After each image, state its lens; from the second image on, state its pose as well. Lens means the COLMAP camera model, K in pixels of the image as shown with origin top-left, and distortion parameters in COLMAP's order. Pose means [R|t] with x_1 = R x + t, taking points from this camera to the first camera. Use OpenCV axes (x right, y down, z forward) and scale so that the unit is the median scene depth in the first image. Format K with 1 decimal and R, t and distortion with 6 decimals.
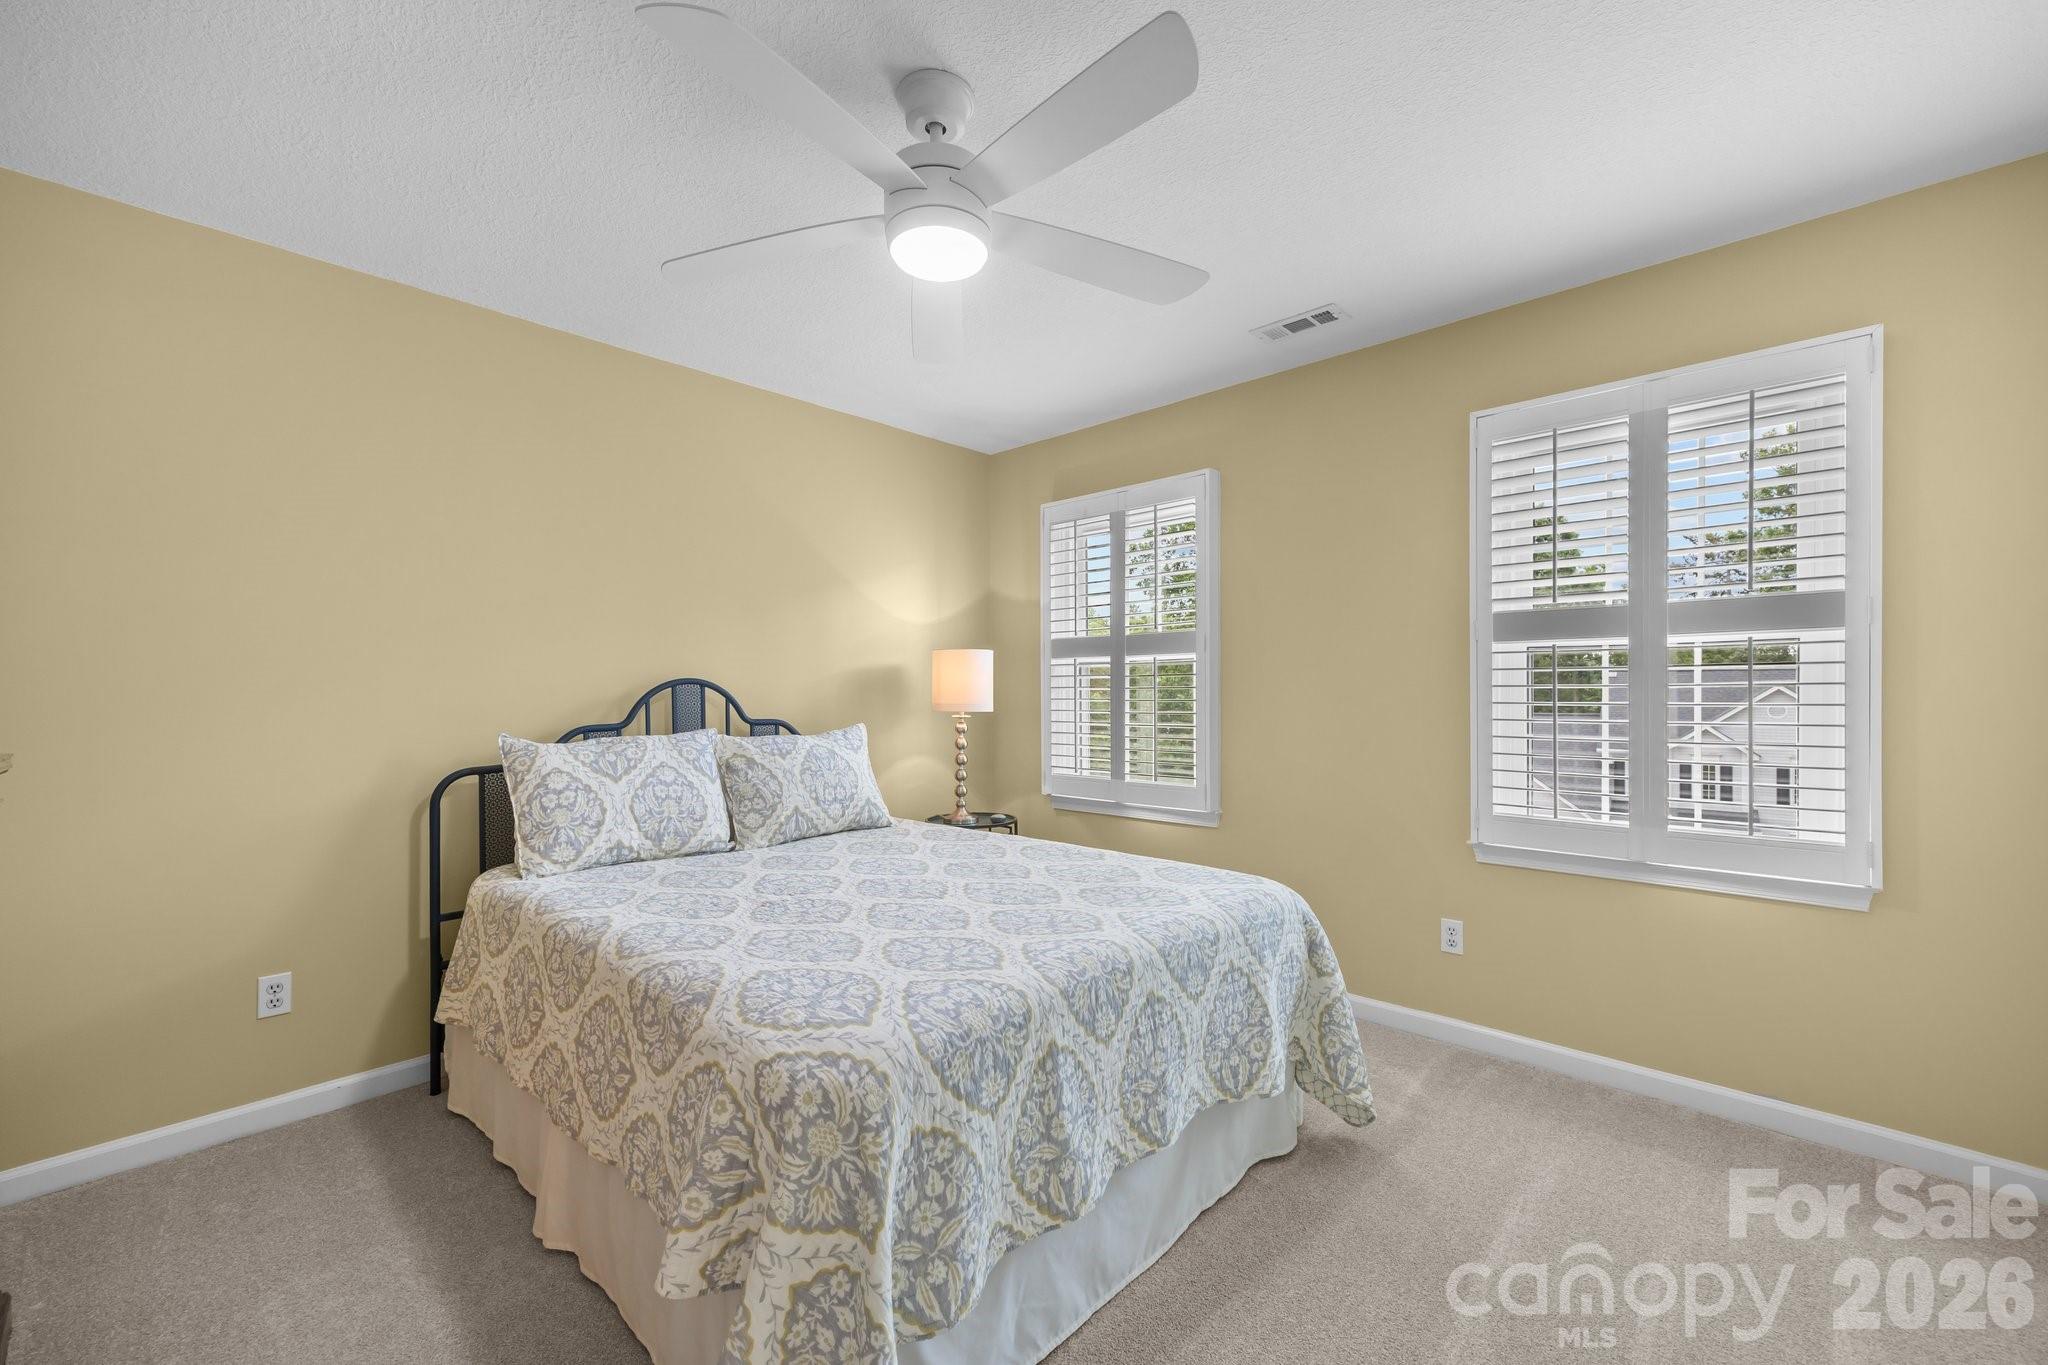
lens RADIAL K [[808.7, 0, 1031.1], [0, 808.7, 695.1], [0, 0, 1]] dist [0.001722, 0.000068]
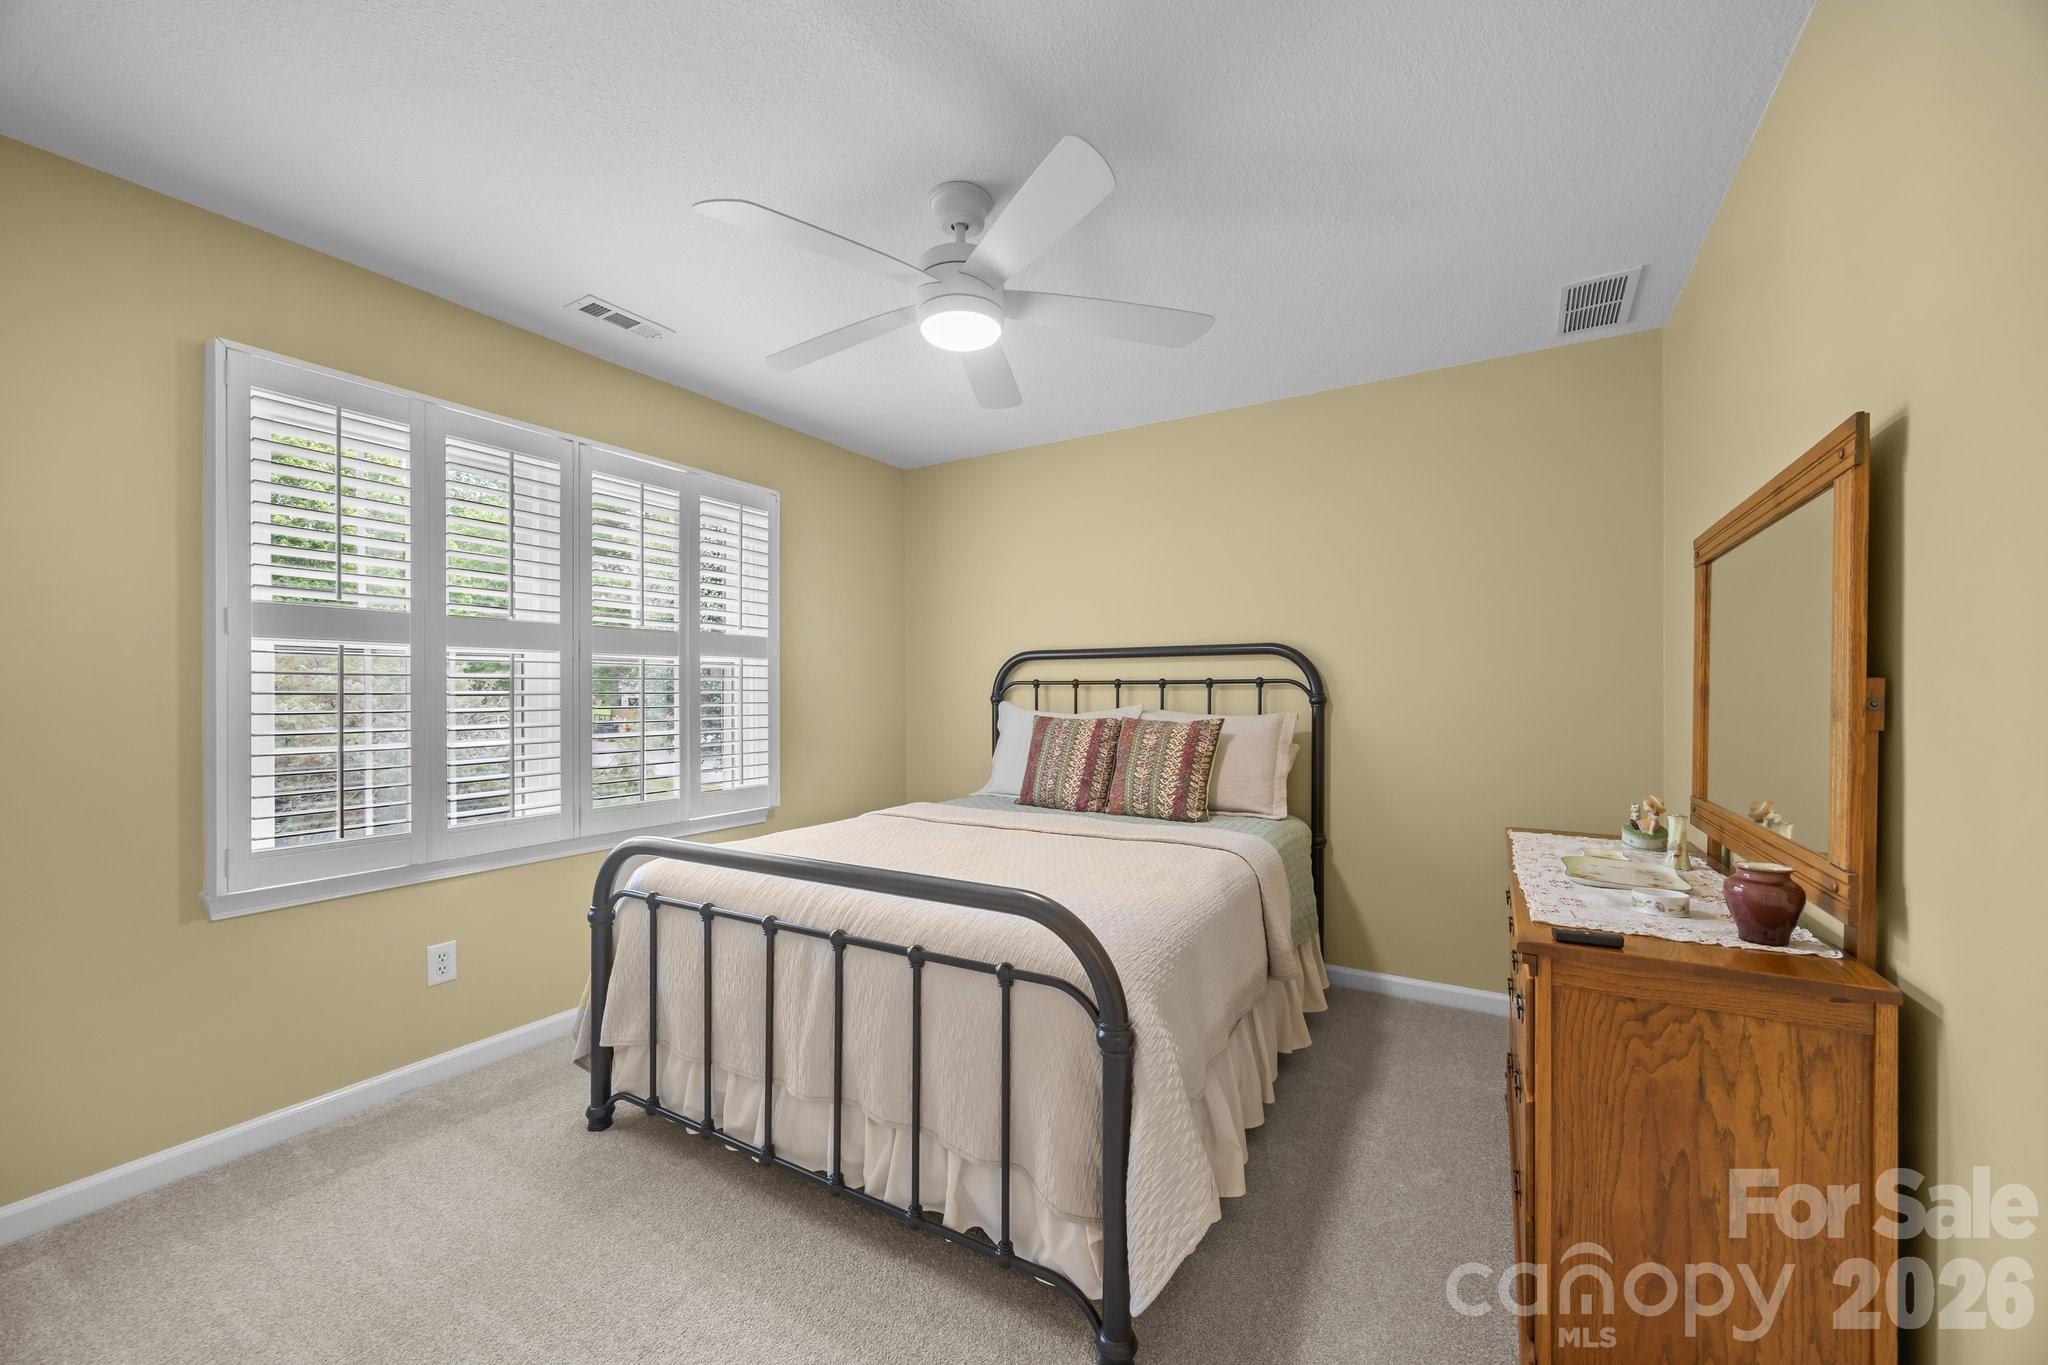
lens RADIAL K [[808.7, 0, 1031.1], [0, 808.7, 695.1], [0, 0, 1]] dist [0.001722, 0.000068]
pose [[-0.206919, 0.000159, 0.978358, -0.642472], [0.008594, 0.999962, 0.001655, -0.003572], [-0.978320, 0.008750, -0.206912, 0.646297]]
